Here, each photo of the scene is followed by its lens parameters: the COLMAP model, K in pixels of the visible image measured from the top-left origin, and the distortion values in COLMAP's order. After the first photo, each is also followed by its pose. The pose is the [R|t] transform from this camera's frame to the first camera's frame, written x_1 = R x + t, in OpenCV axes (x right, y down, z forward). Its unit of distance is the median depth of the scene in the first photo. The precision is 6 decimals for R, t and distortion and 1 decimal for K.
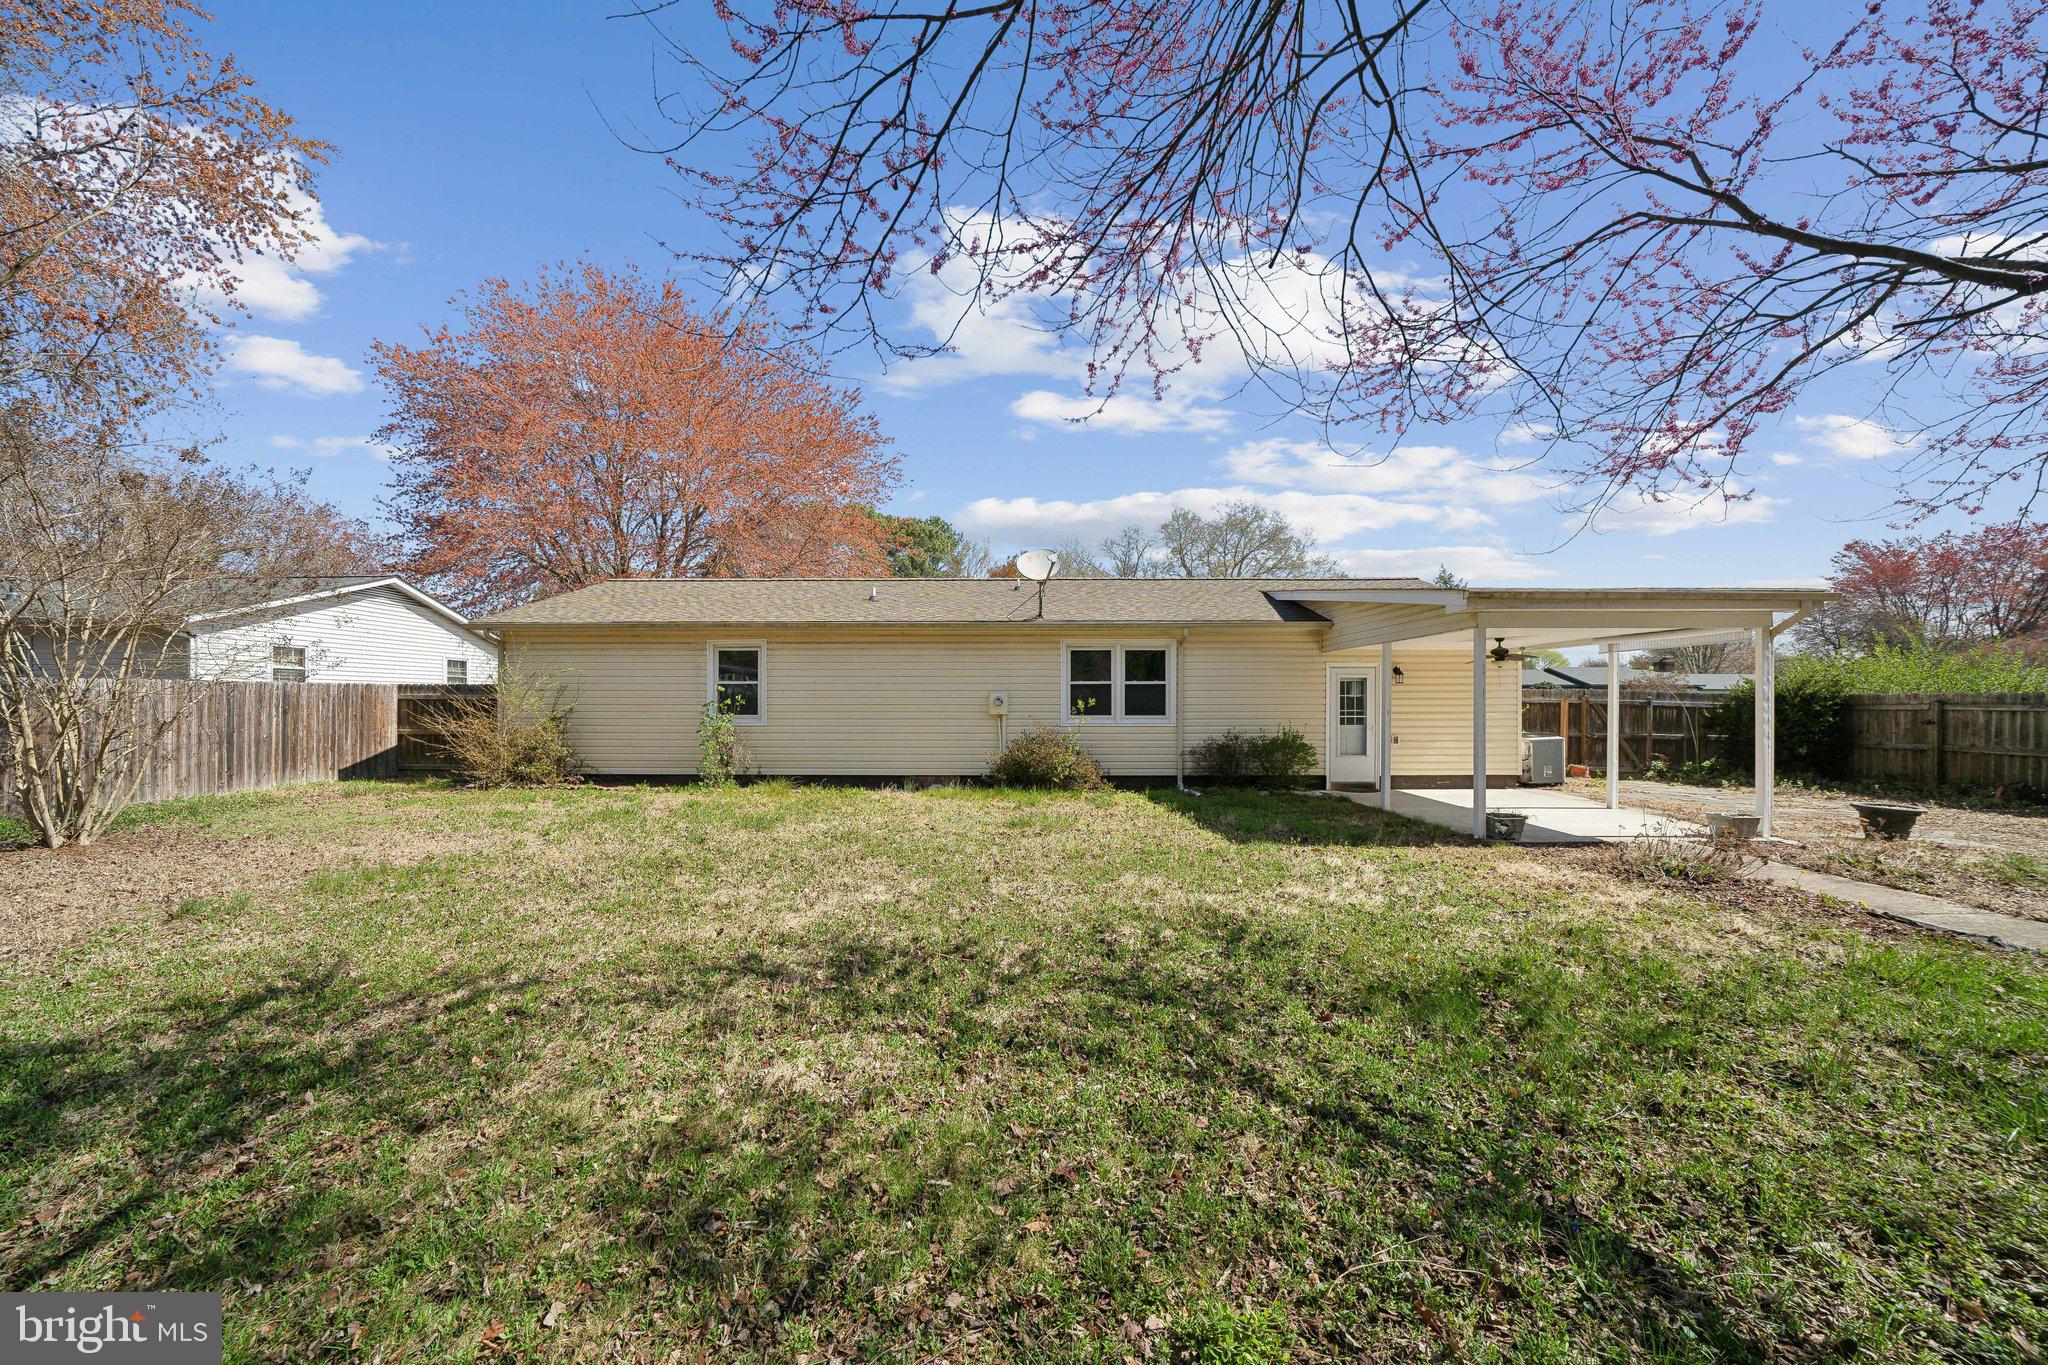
lens RADIAL K [[730.6, 0, 1023.1], [0, 730.6, 702.2], [0, 0, 1]] dist [-0.030648, 0.003769]
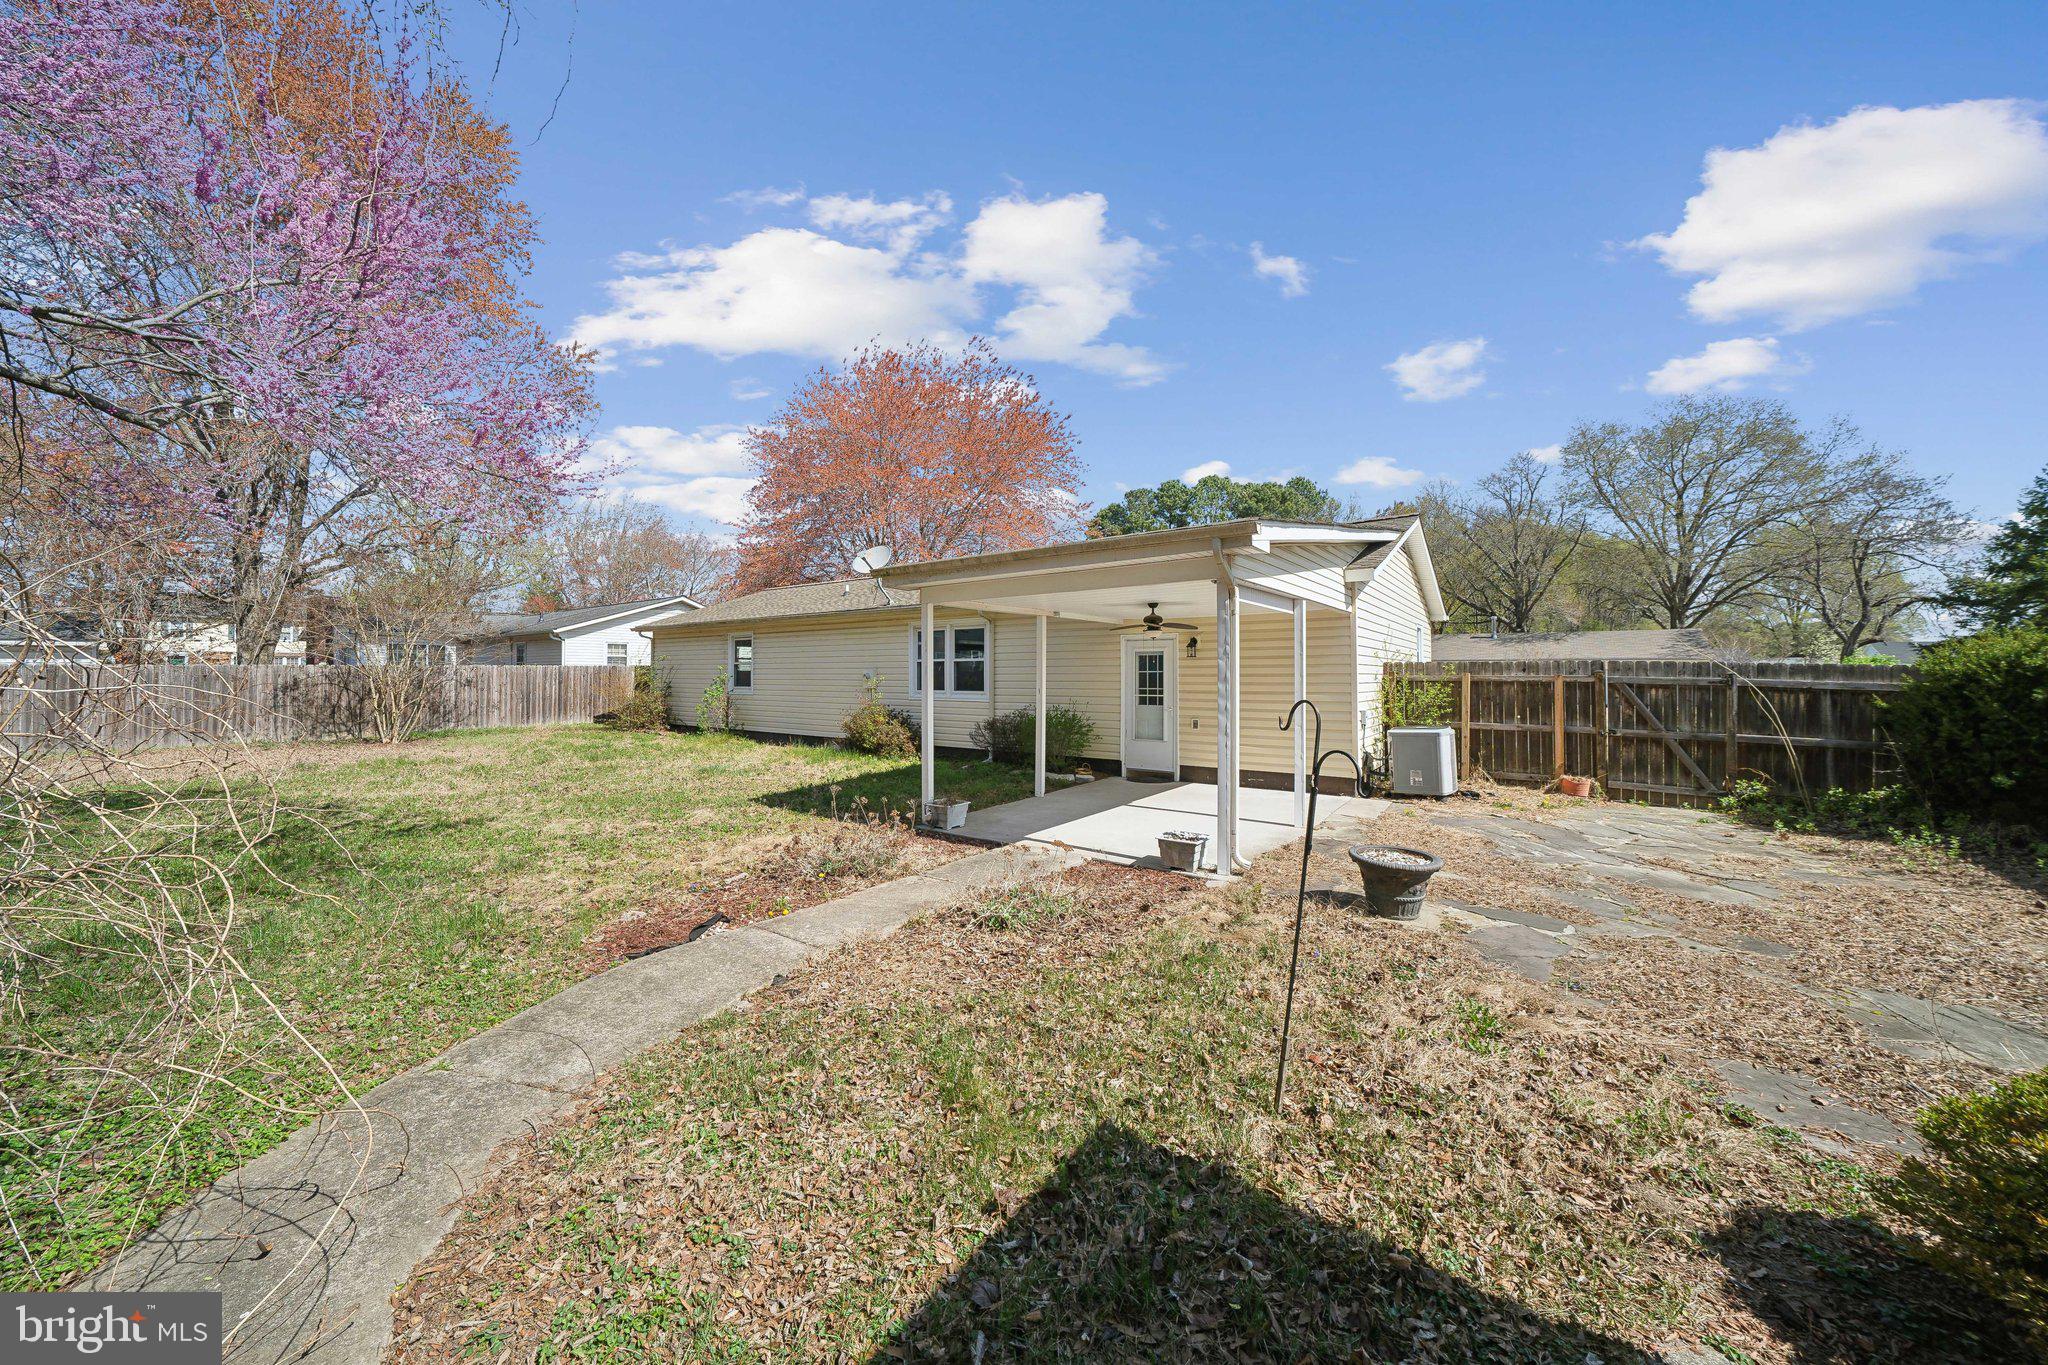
lens RADIAL K [[712.6, 0, 1014.1], [0, 712.6, 690.5], [0, 0, 1]] dist [-0.028255, 0.003554]
pose [[0.810944, 0.013573, -0.584966, 0.823650], [0.000535, 0.999713, 0.023939, -0.007331], [0.585123, -0.019726, 0.810705, 0.203849]]
